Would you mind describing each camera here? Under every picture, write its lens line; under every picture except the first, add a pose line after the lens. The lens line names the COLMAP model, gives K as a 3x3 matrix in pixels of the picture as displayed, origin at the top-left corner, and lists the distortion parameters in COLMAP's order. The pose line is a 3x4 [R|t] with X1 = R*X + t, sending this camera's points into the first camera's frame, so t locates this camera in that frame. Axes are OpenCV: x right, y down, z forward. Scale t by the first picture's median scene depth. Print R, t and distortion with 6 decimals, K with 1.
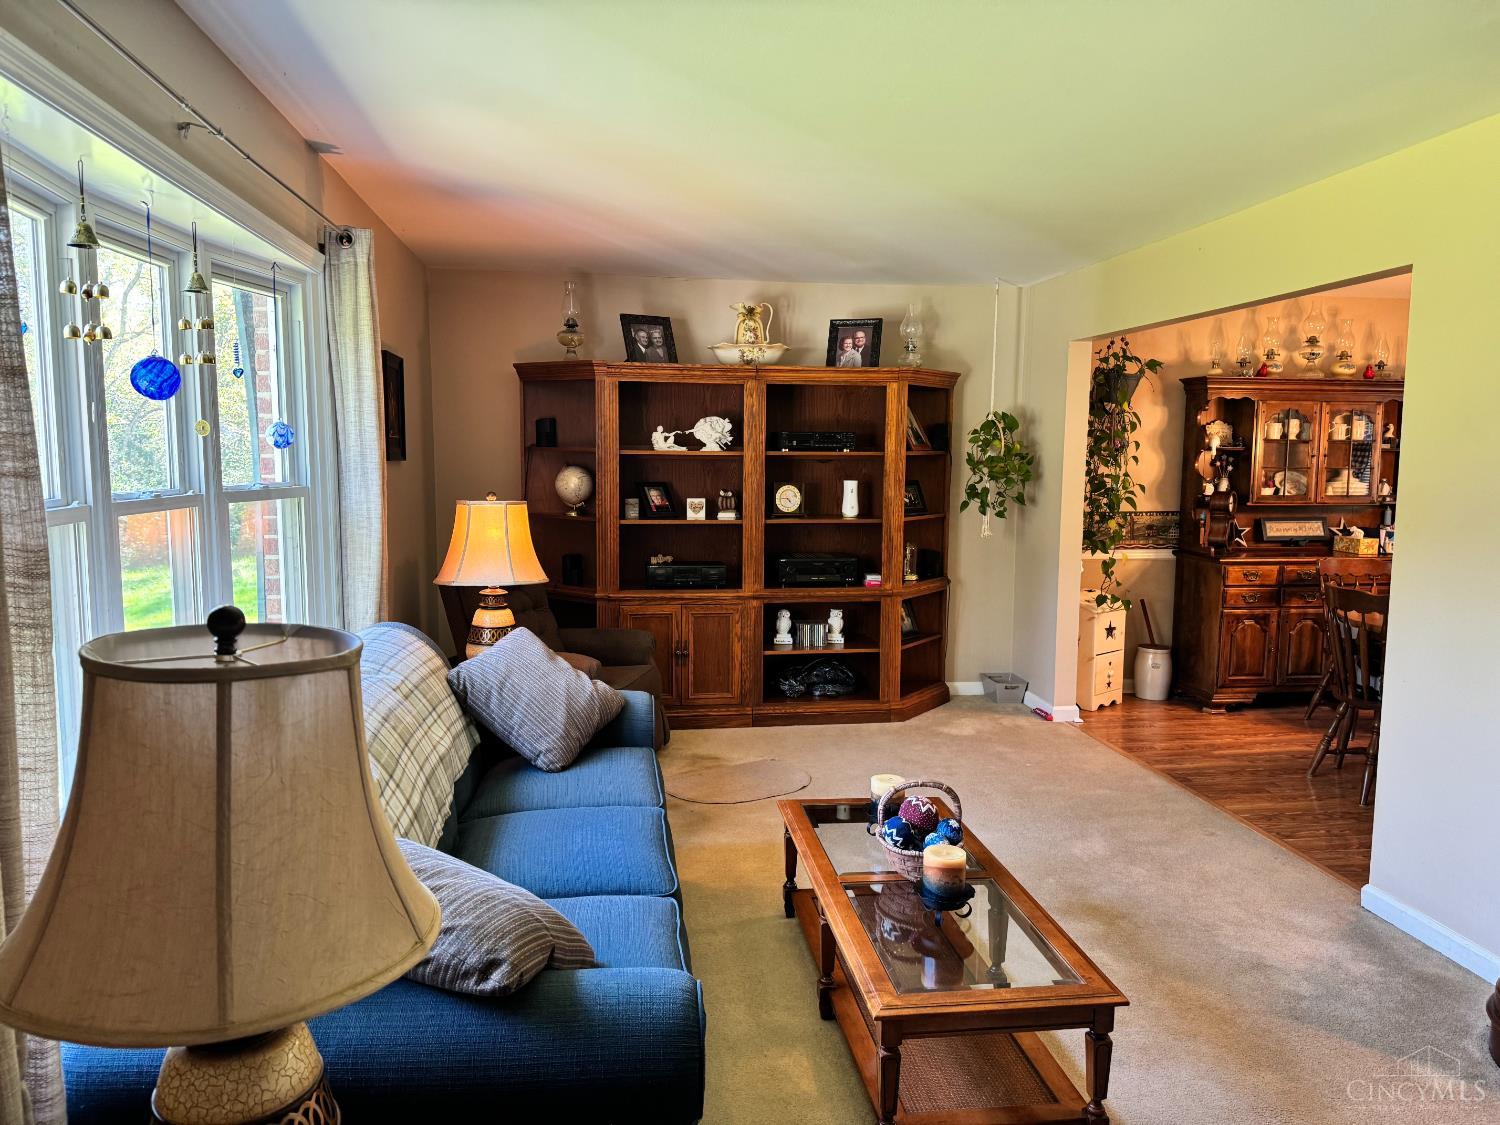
lens RADIAL K [[1042.7, 0, 747.5], [0, 1042.7, 567.2], [0, 0, 1]] dist [0.050272, -0.066851]
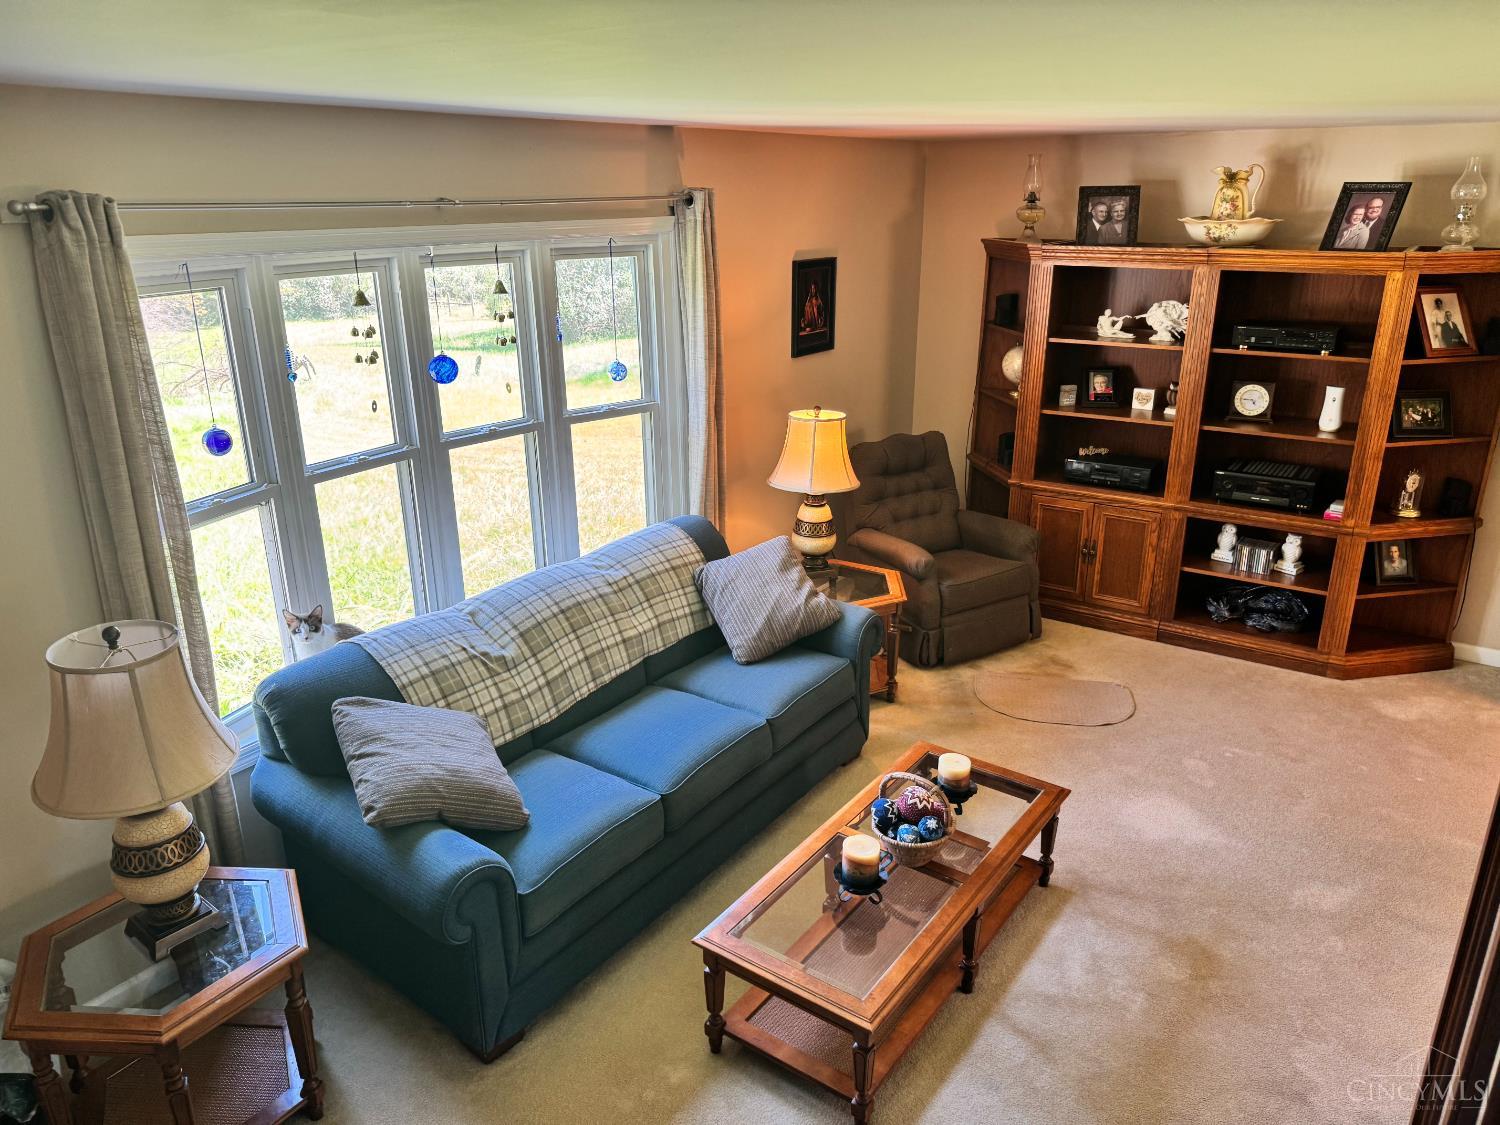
lens RADIAL K [[1042.7, 0, 726.0], [0, 1042.7, 571.7], [0, 0, 1]] dist [0.050272, -0.066851]
pose [[0.720494, 0.219725, -0.657731, 0.338746], [-0.058442, 0.964340, 0.258133, -0.131937], [0.690994, -0.147545, 0.707642, 0.063571]]
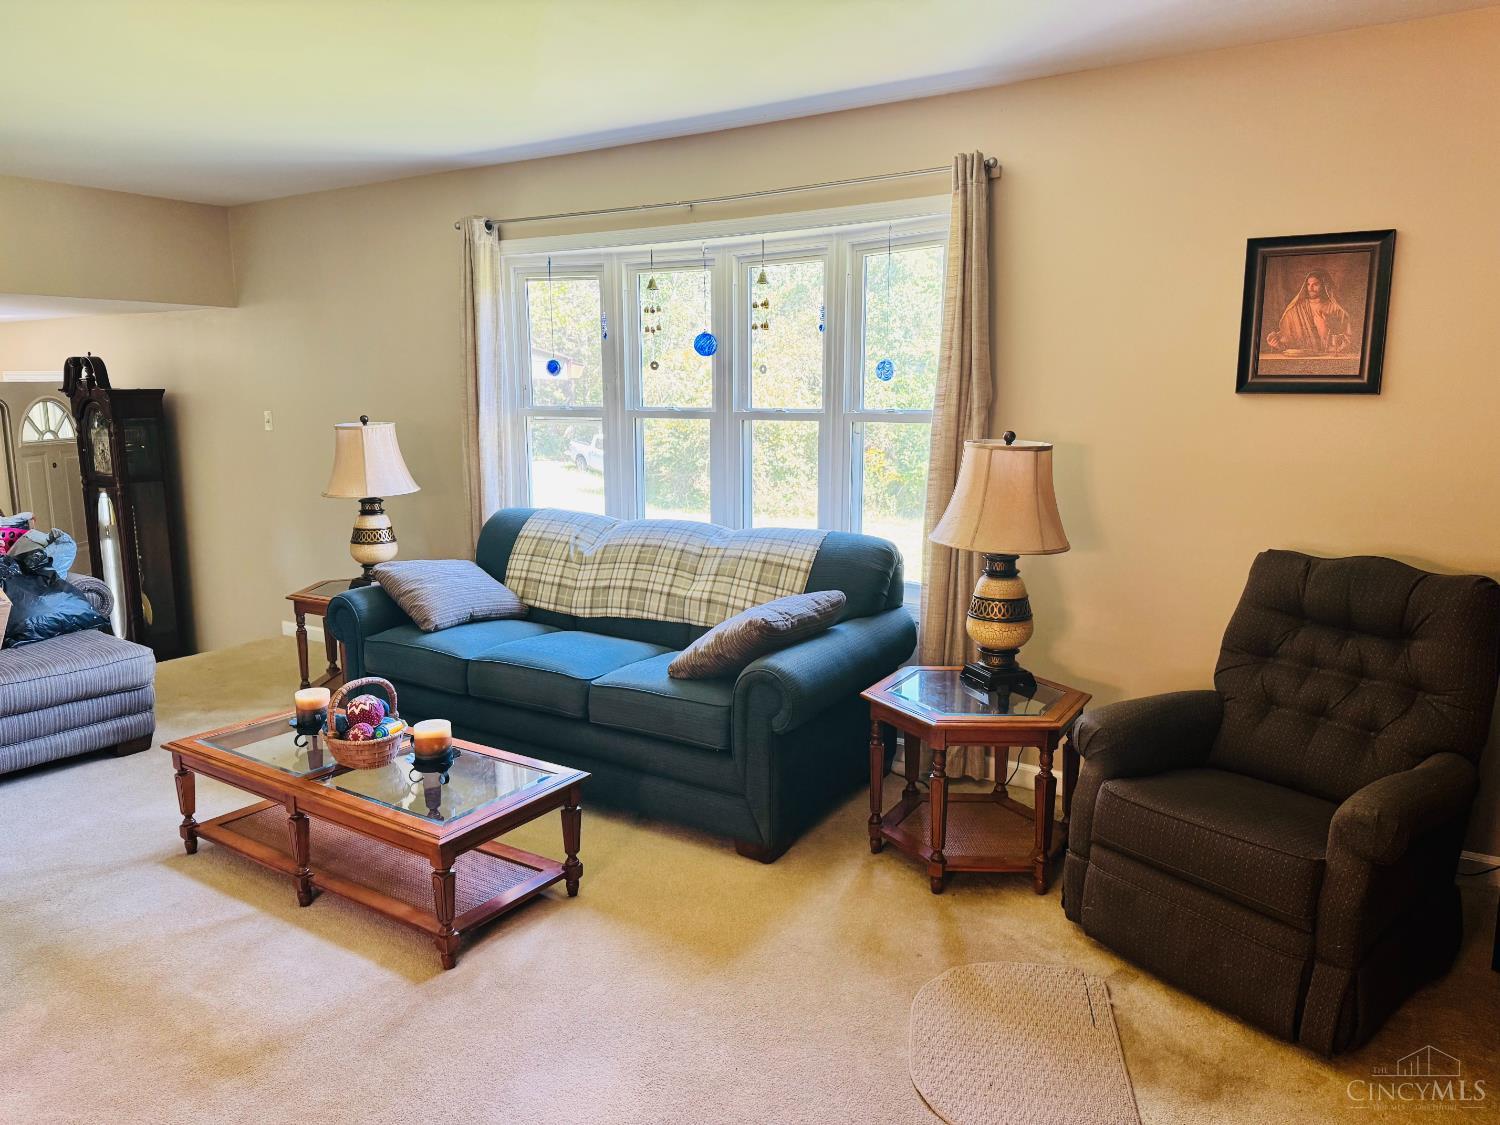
lens RADIAL K [[1042.7, 0, 773.1], [0, 1042.7, 583.9], [0, 0, 1]] dist [0.050272, -0.066851]
pose [[-0.648808, 0.132097, -0.749399, 0.343037], [-0.087462, 0.965345, 0.245884, -0.098394], [0.755909, 0.225075, -0.614770, 0.977834]]
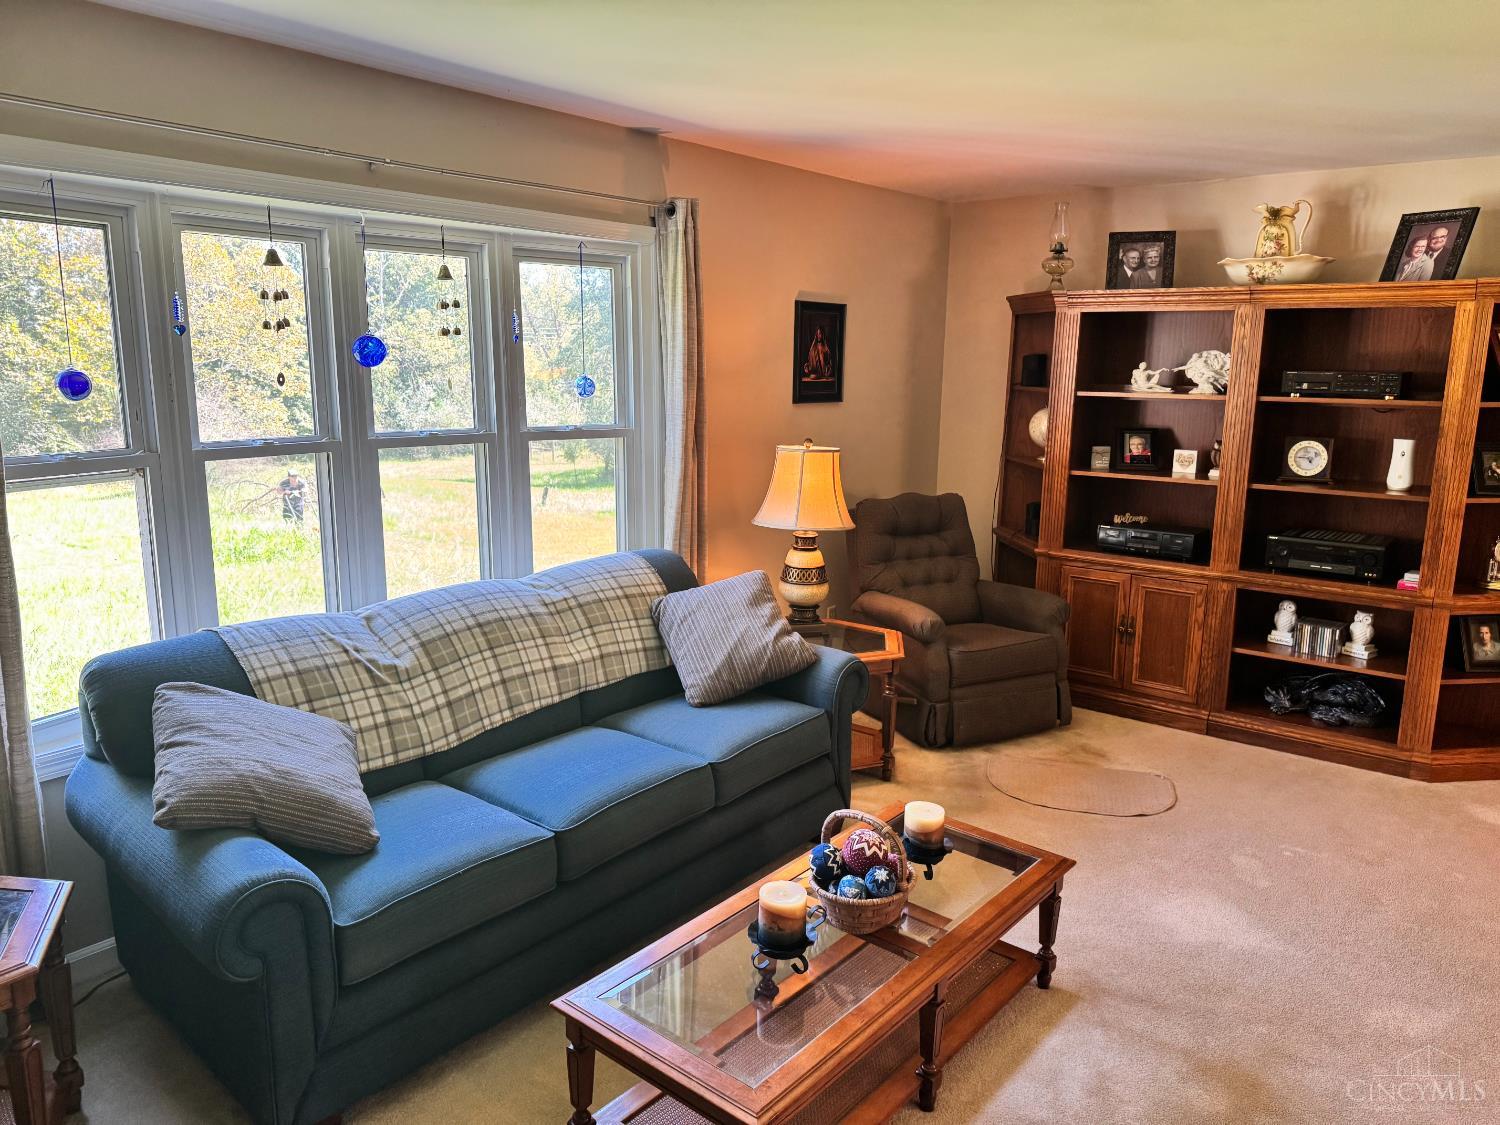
lens RADIAL K [[1042.7, 0, 730.9], [0, 1042.7, 570.5], [0, 0, 1]] dist [0.050272, -0.066851]
pose [[0.671998, 0.147514, -0.725712, 0.335965], [-0.085788, 0.988869, 0.121567, -0.043254], [0.735567, -0.019435, 0.677173, 0.169114]]
